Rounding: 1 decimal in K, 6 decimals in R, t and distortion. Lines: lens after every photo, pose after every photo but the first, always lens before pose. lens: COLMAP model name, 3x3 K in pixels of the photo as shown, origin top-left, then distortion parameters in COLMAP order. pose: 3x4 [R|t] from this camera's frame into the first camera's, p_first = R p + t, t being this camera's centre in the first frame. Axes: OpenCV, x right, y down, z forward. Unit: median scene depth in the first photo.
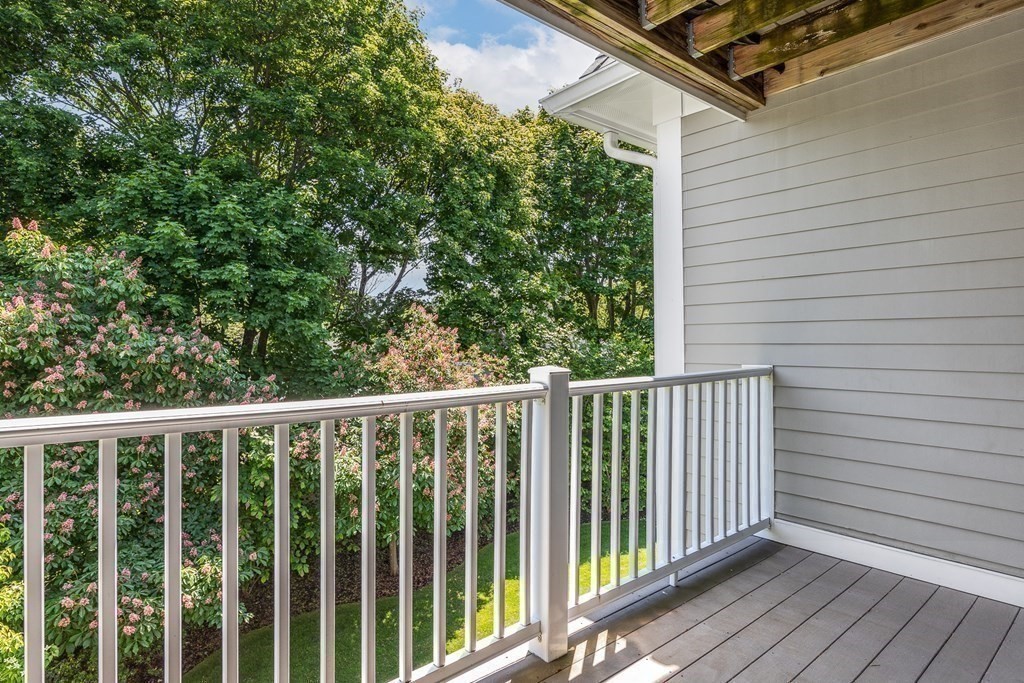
lens RADIAL K [[549.9, 0, 512.0], [0, 549.9, 341.5], [0, 0, 1]] dist [-0.013501, 0.000261]
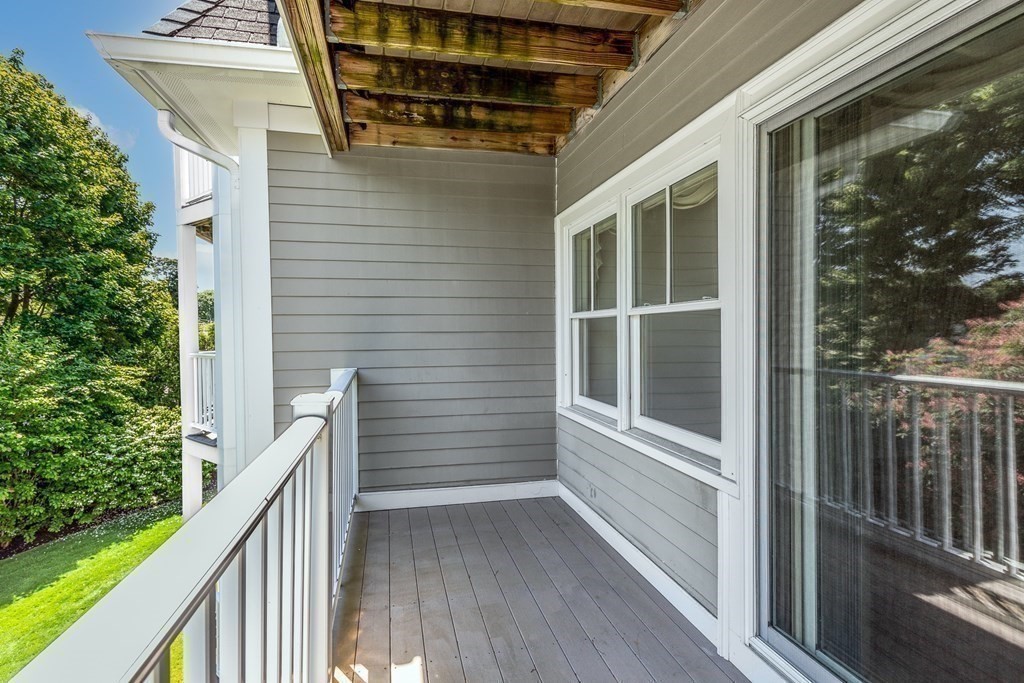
lens RADIAL K [[436.6, 0, 512.0], [0, 436.6, 341.5], [0, 0, 1]] dist [-0.001340, -0.000162]
pose [[0.493874, -0.007035, 0.869505, -0.208064], [0.001677, 0.999973, 0.007138, -0.022516], [-0.869532, -0.002067, 0.493872, 0.237465]]
